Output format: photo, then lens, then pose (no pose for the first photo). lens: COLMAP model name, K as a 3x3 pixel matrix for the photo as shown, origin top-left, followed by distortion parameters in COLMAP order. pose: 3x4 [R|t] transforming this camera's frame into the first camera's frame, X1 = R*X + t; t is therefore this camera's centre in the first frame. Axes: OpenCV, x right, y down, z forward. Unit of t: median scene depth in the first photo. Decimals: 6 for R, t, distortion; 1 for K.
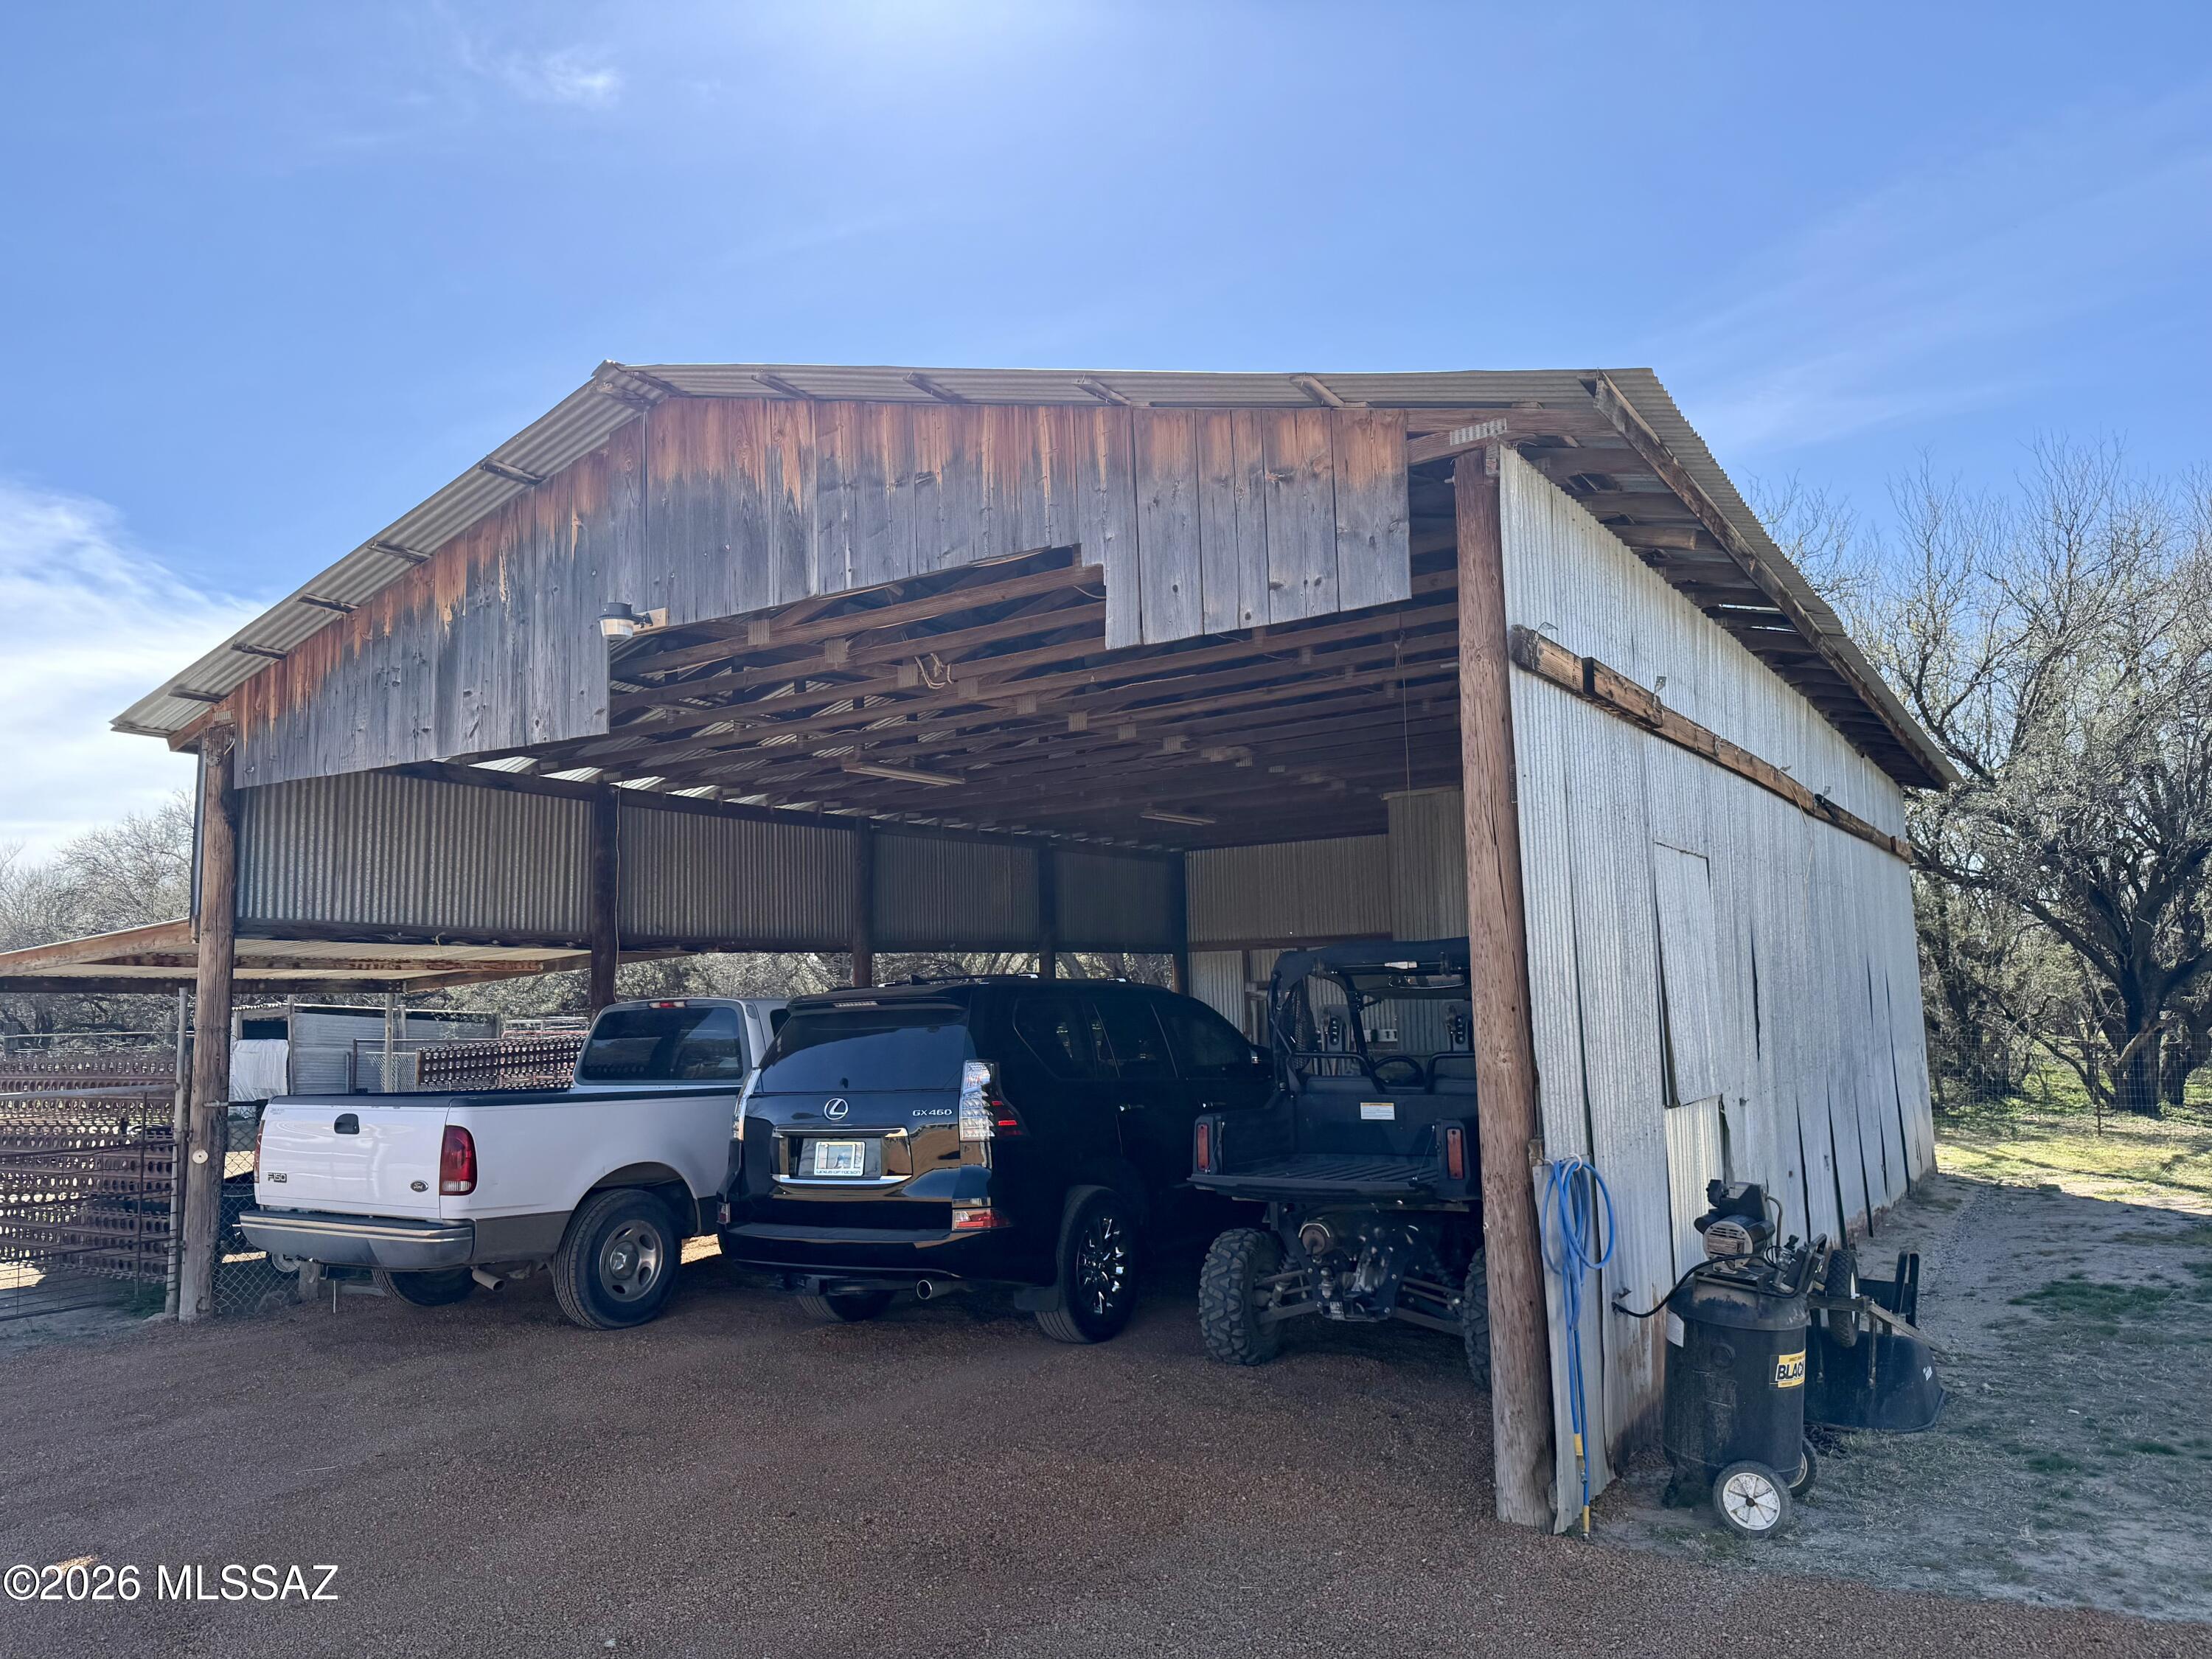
lens RADIAL K [[1555.2, 0, 1109.3], [0, 1555.2, 818.7], [0, 0, 1]] dist [0.052330, -0.013394]
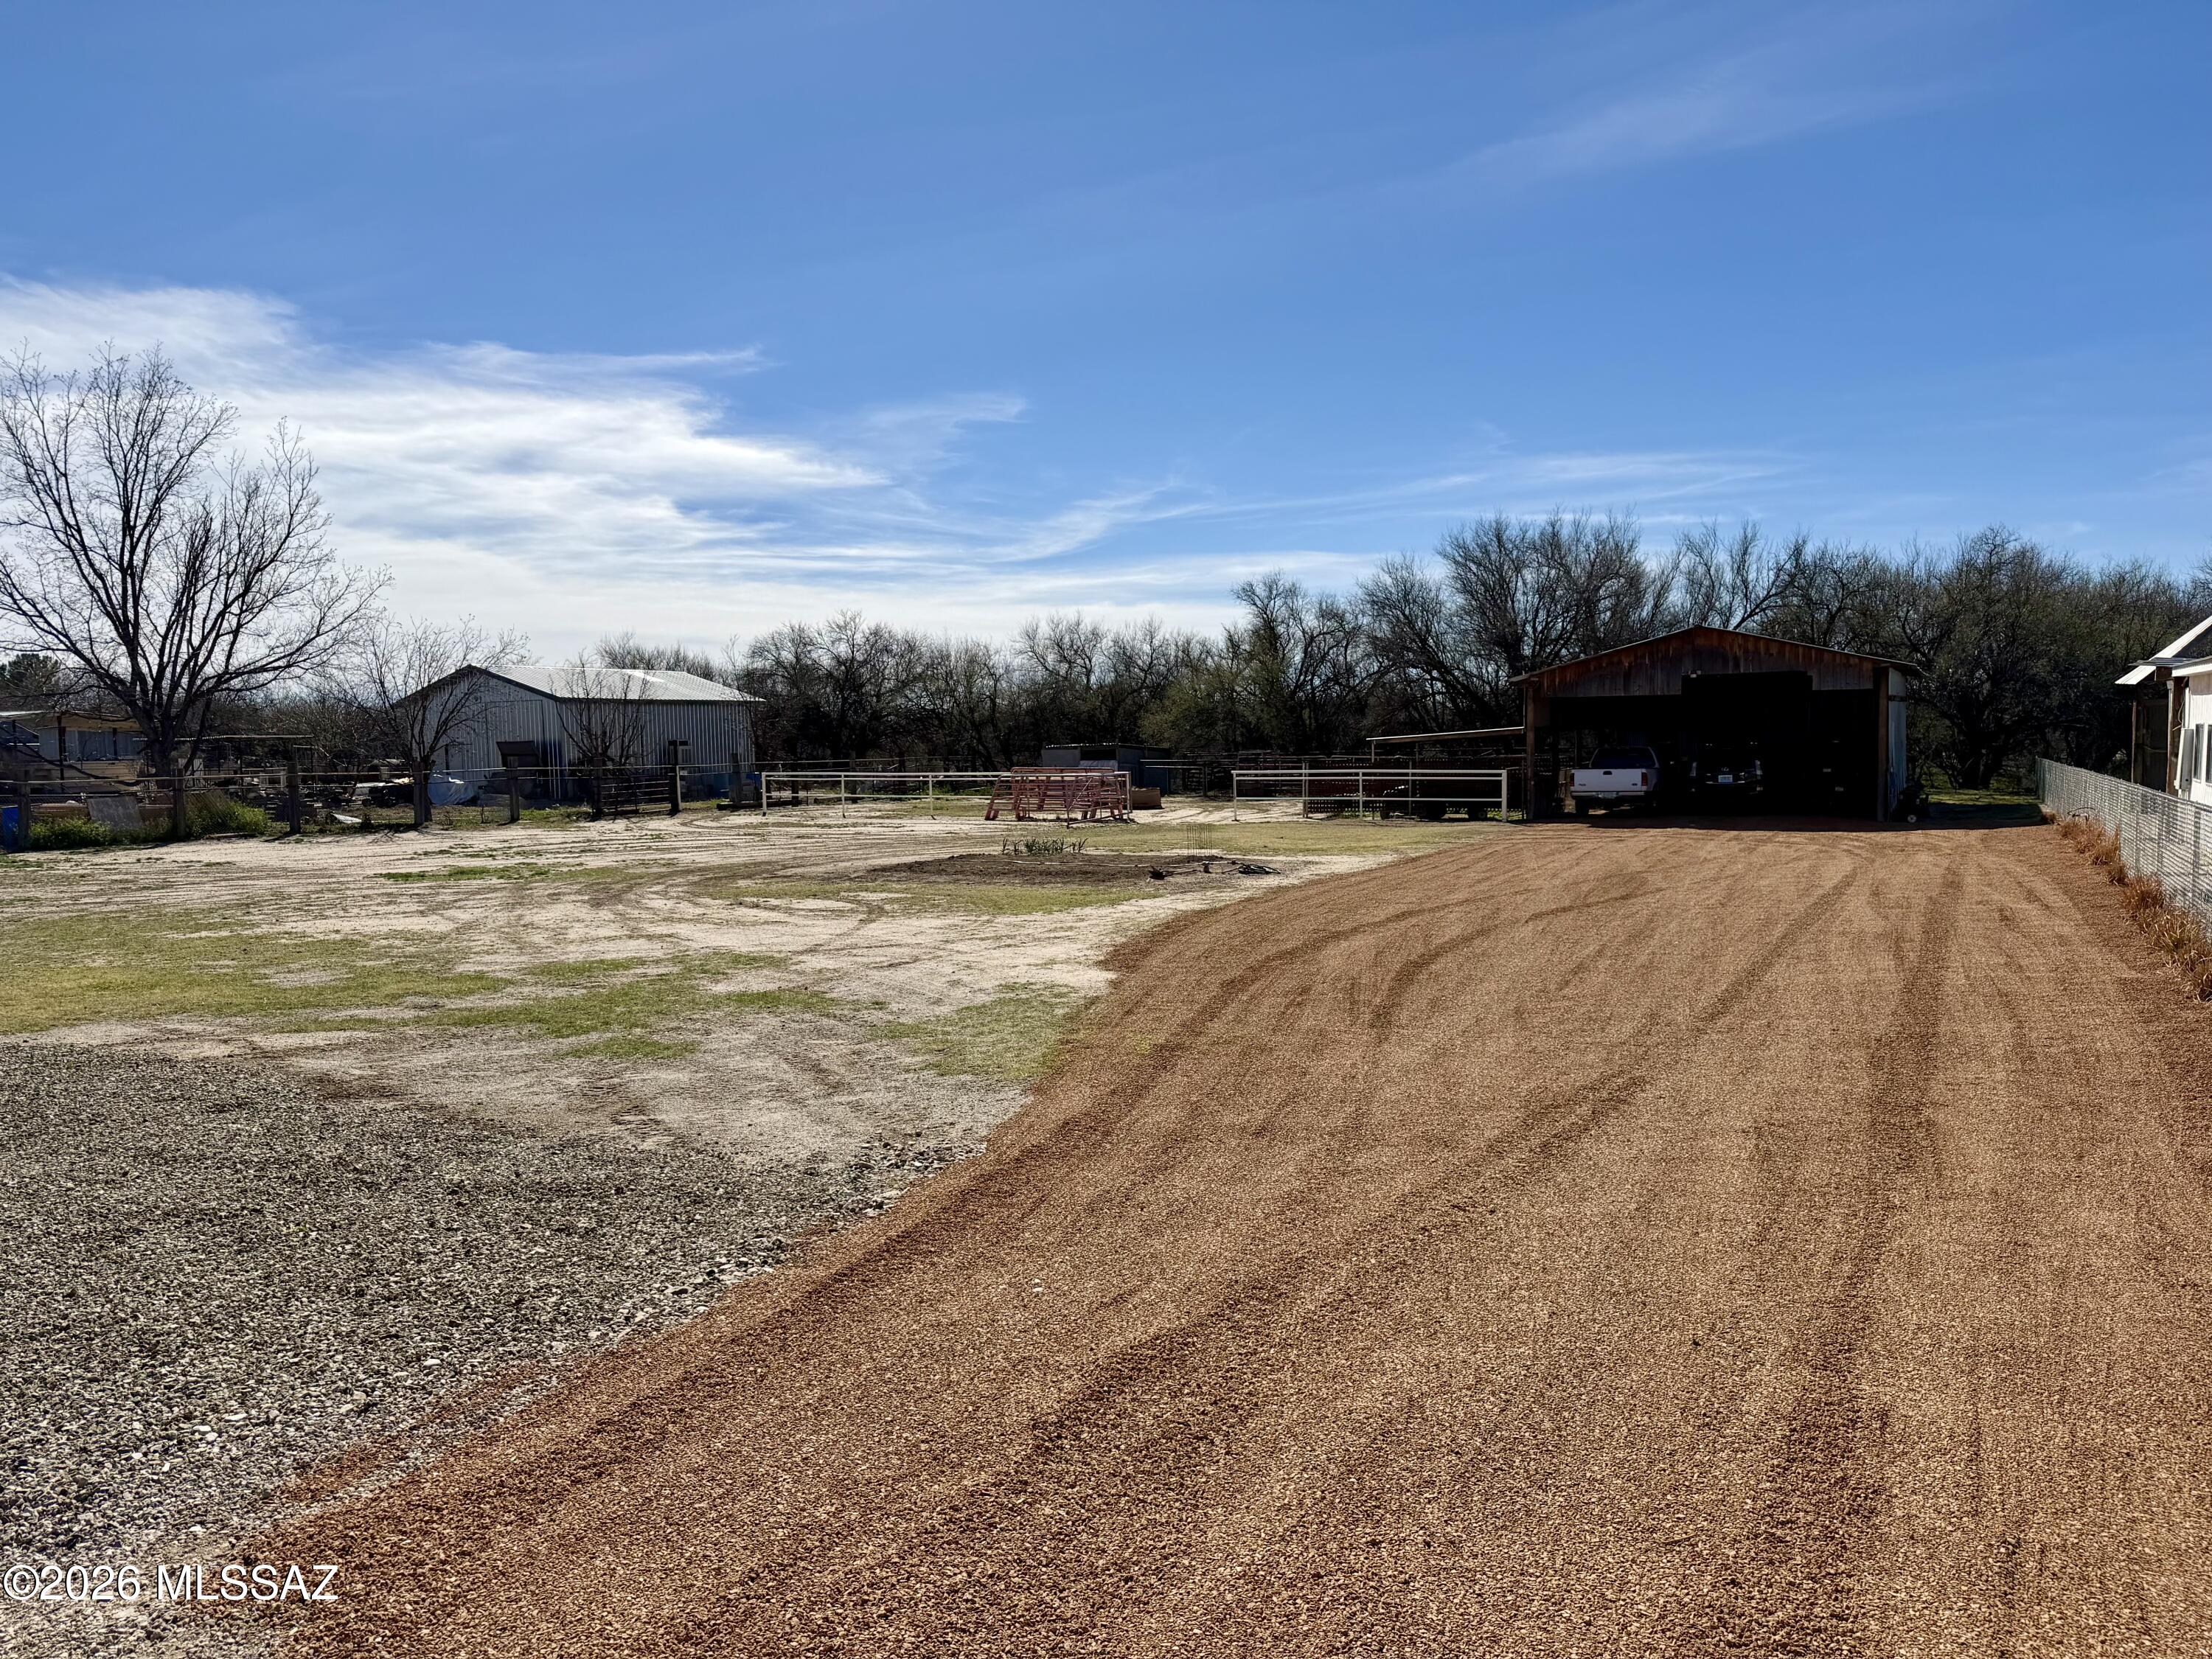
lens RADIAL K [[1555.2, 0, 1115.4], [0, 1555.2, 830.6], [0, 0, 1]] dist [0.052330, -0.013394]
pose [[0.997111, 0.004176, 0.075846, -2.695614], [-0.017734, 0.983692, 0.178985, -0.528805], [-0.073861, -0.179813, 0.980924, -4.146751]]
